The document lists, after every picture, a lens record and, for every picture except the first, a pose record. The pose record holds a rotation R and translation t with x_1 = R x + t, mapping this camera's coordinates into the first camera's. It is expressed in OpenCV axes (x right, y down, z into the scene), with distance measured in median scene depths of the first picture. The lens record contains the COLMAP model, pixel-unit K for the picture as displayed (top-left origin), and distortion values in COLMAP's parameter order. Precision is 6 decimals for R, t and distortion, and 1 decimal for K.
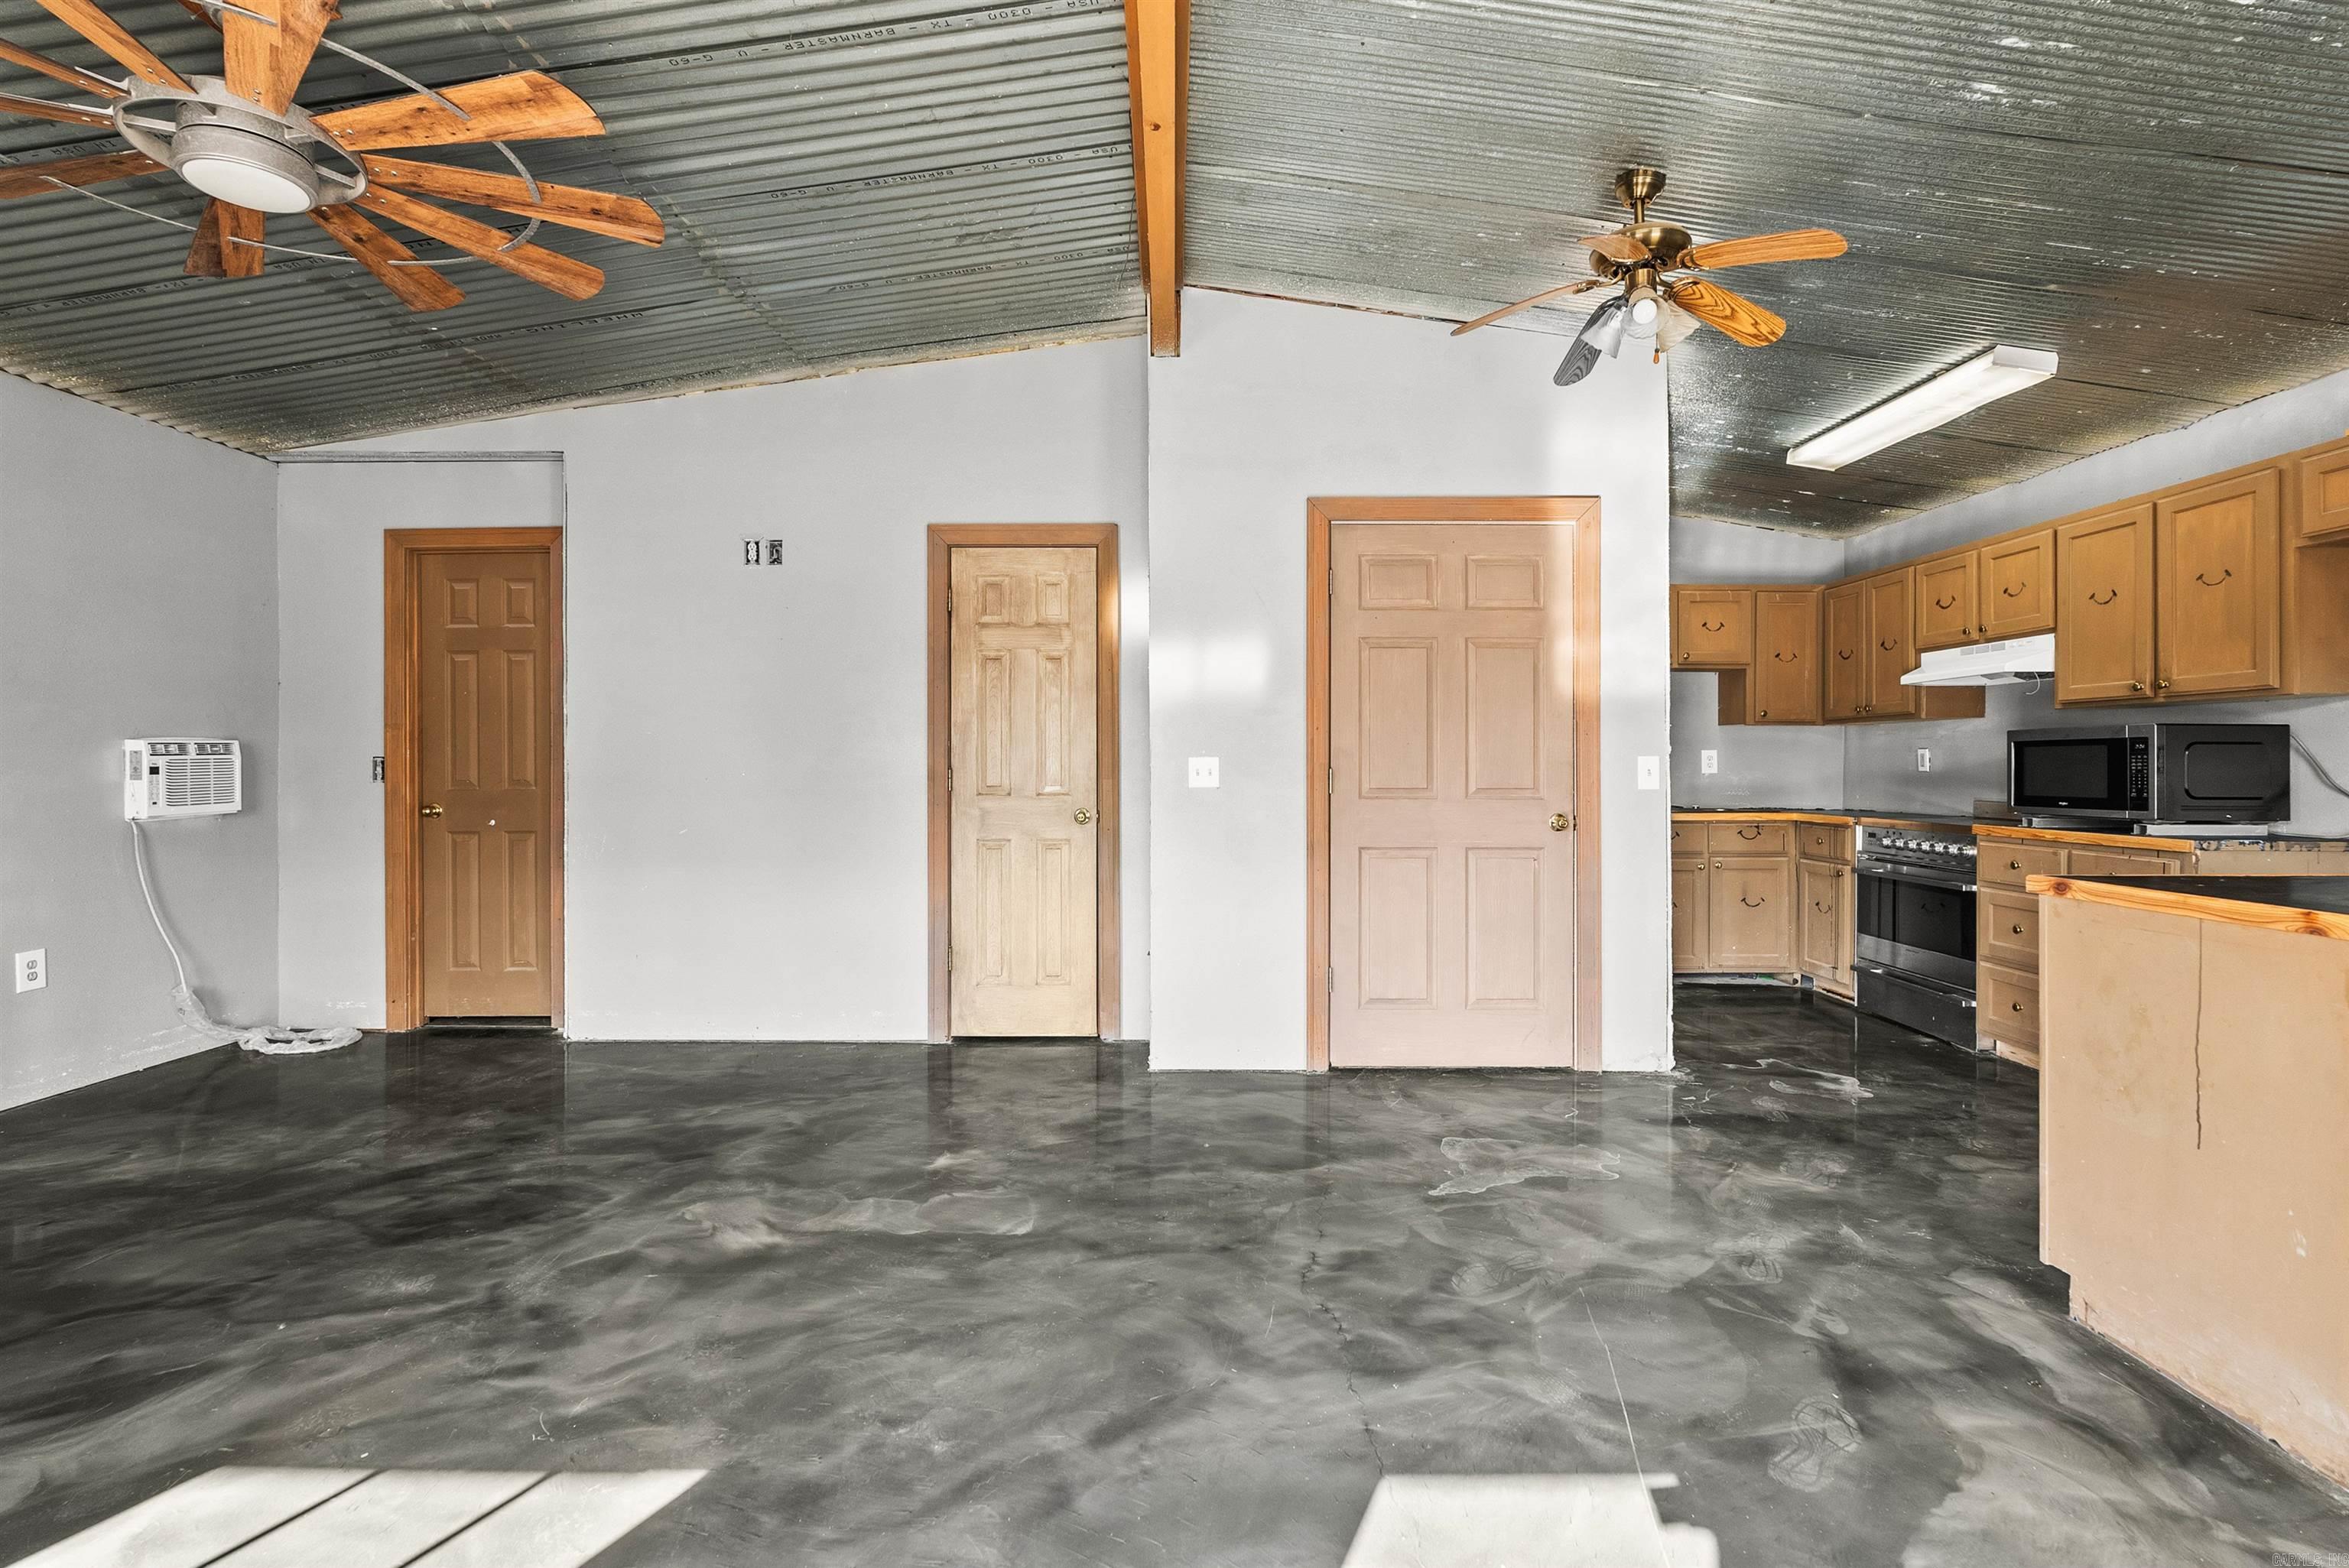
lens RADIAL K [[1069.5, 0, 1179.7], [0, 1069.5, 765.1], [0, 0, 1]] dist [-0.007025, 0.001307]
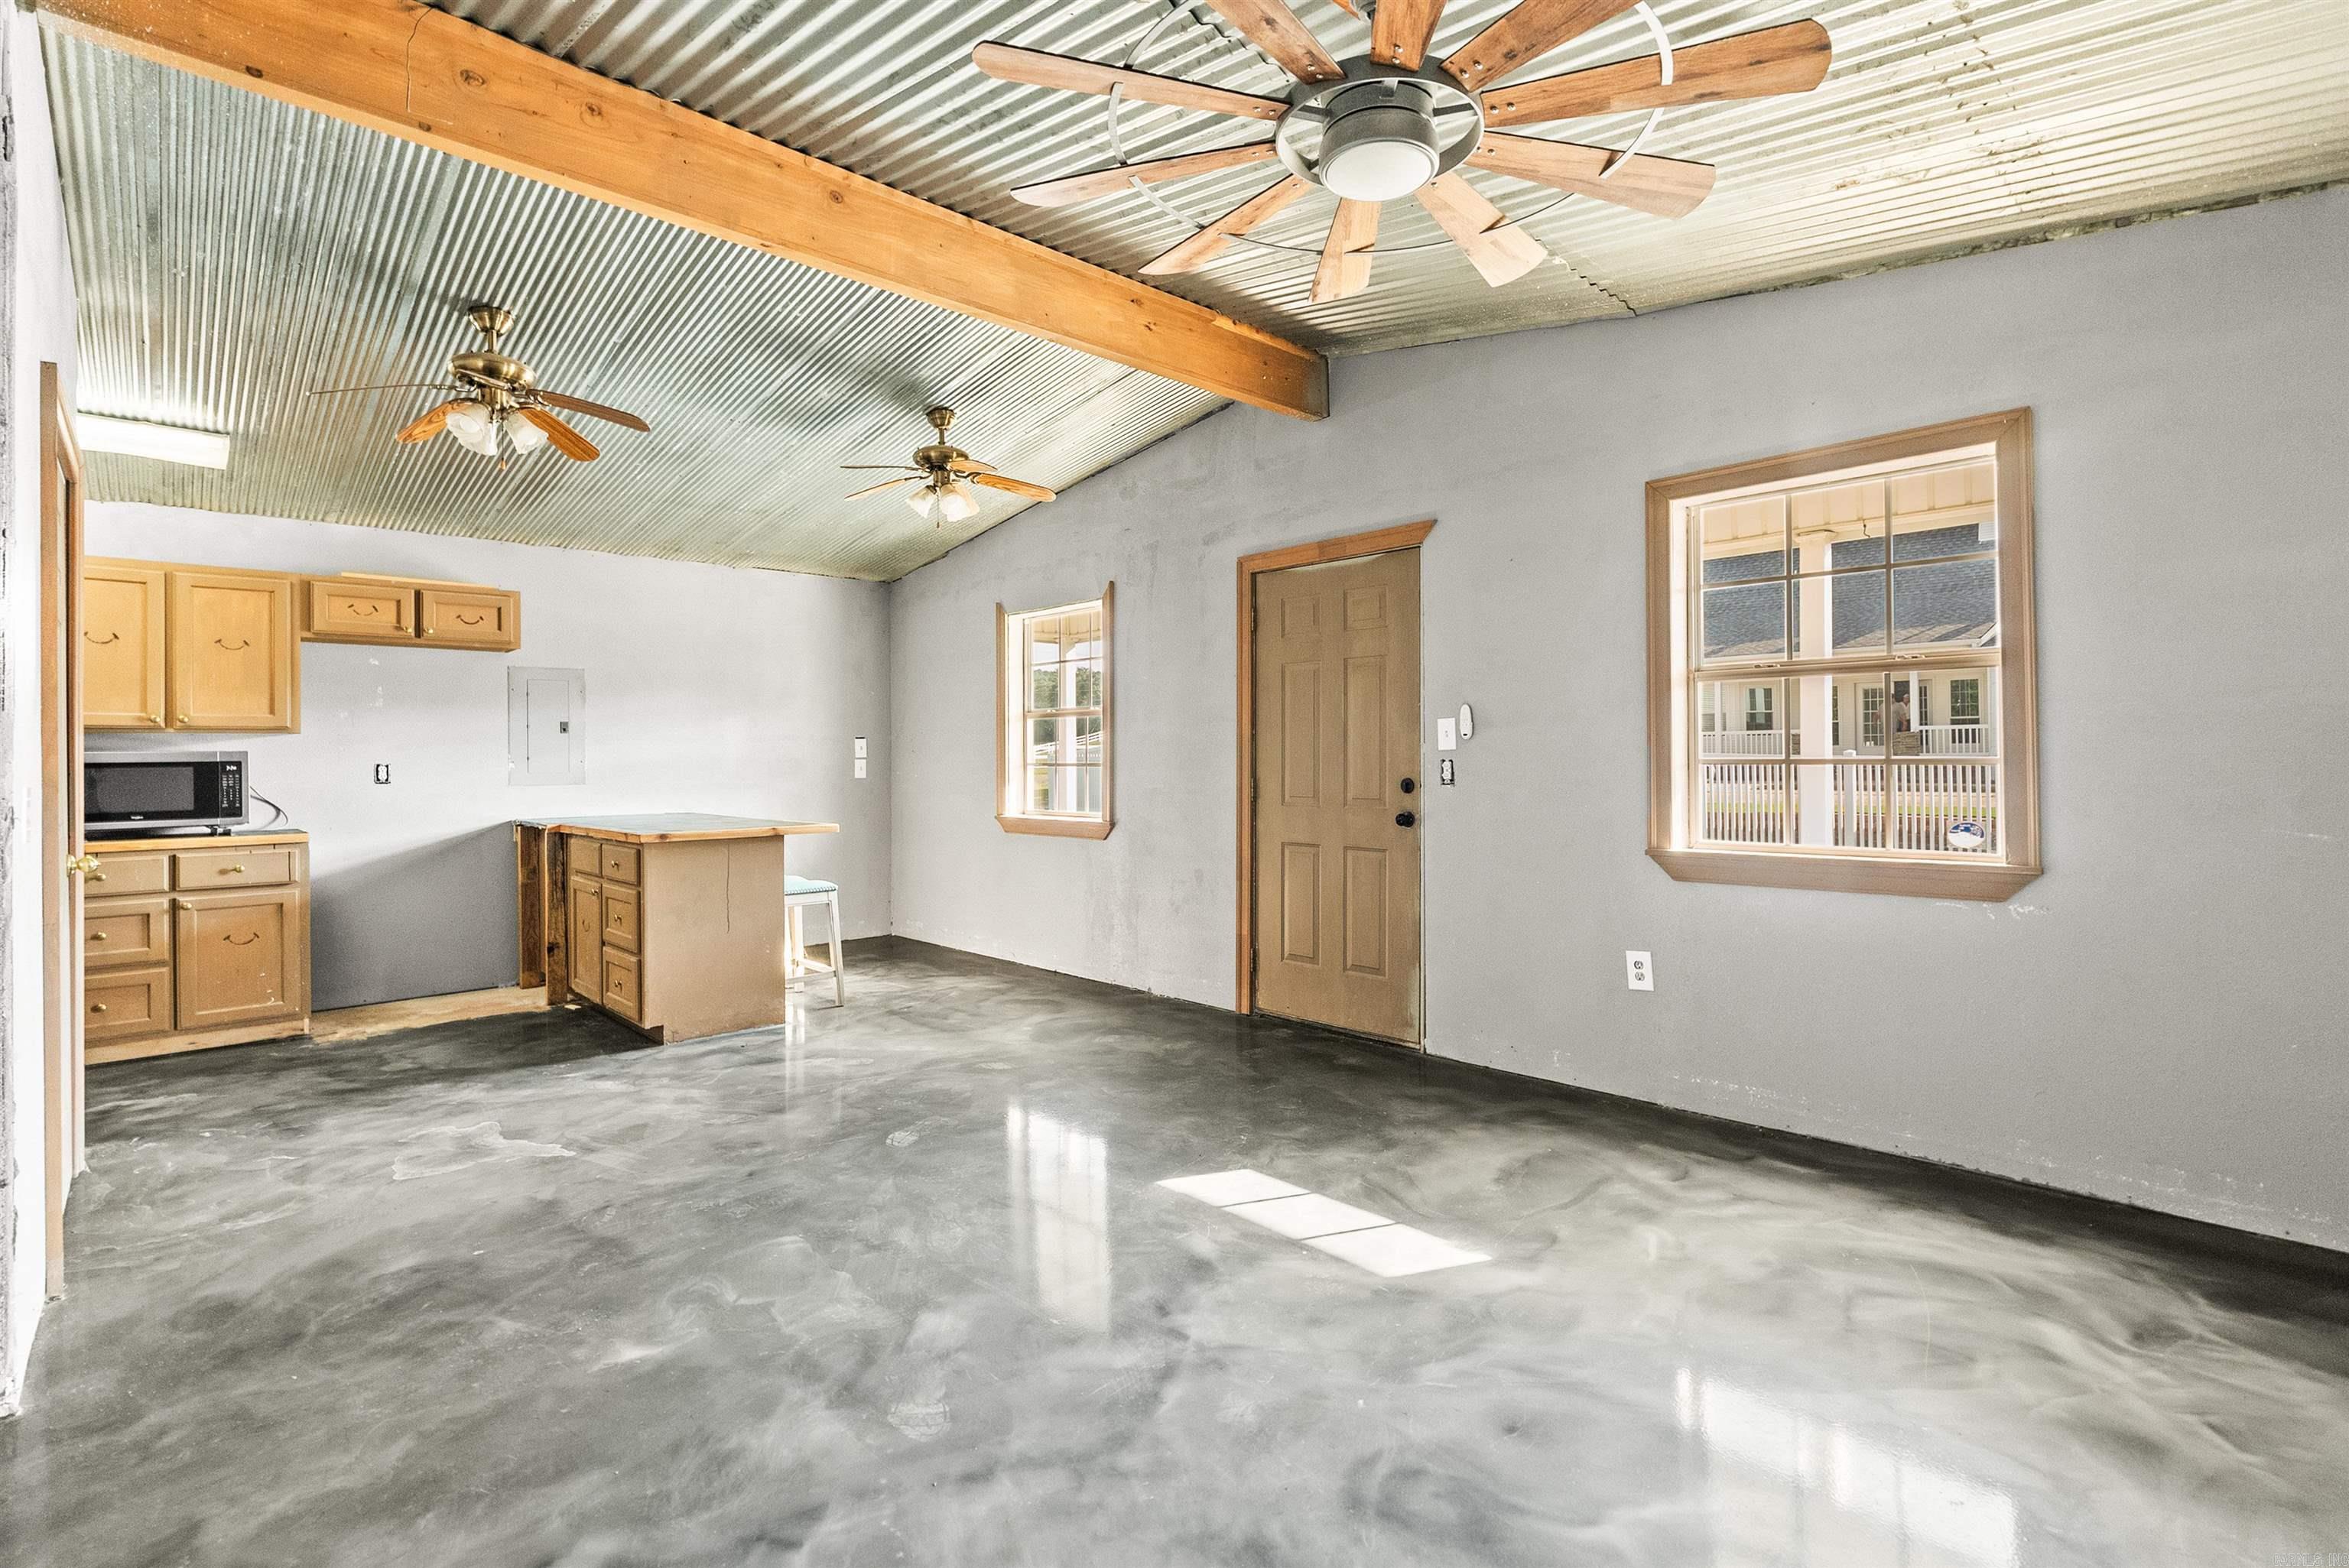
lens RADIAL K [[1069.5, 0, 1179.7], [0, 1069.5, 765.1], [0, 0, 1]] dist [-0.007025, 0.001307]
pose [[-0.688645, 0.002728, 0.725094, -0.748465], [0.006634, 0.999975, 0.002539, -0.014975], [-0.725069, 0.006559, -0.688645, 0.927466]]
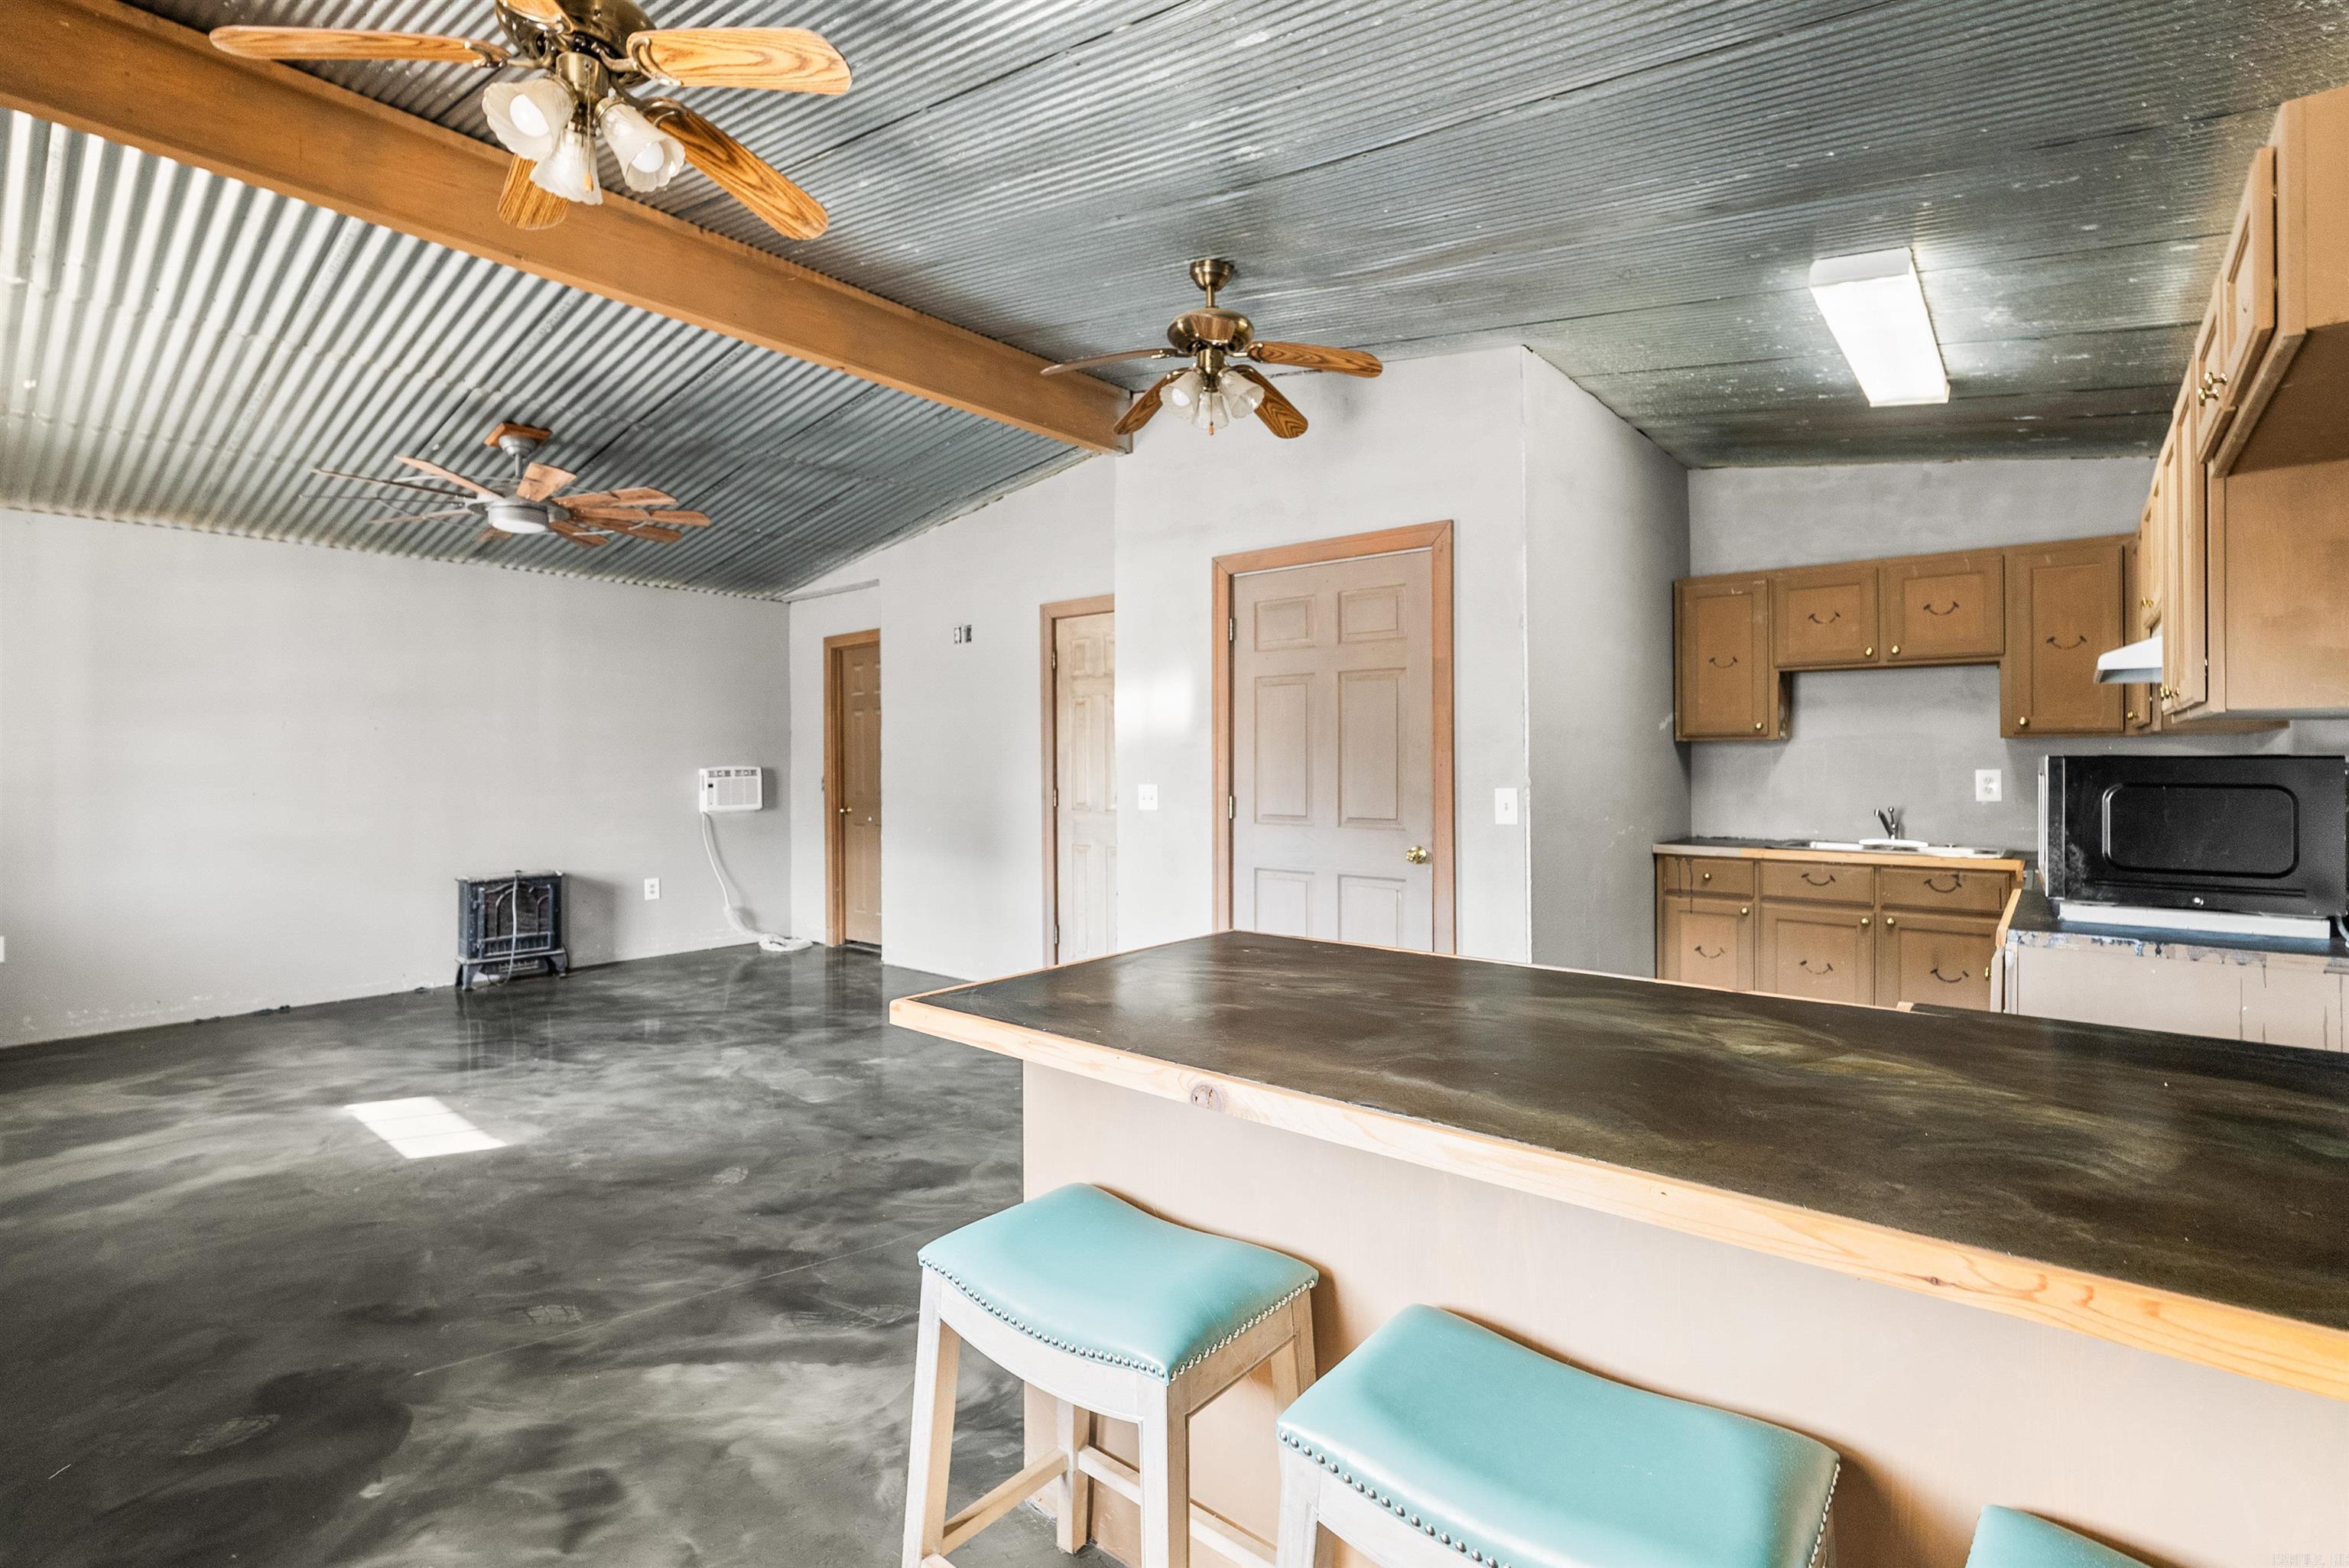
lens RADIAL K [[1069.5, 0, 1179.7], [0, 1069.5, 765.1], [0, 0, 1]] dist [-0.007025, 0.001307]
pose [[0.766714, -0.000388, -0.641989, 0.812878], [0.003181, 0.999990, 0.003195, -0.032793], [0.641981, -0.004492, 0.766707, 0.106201]]
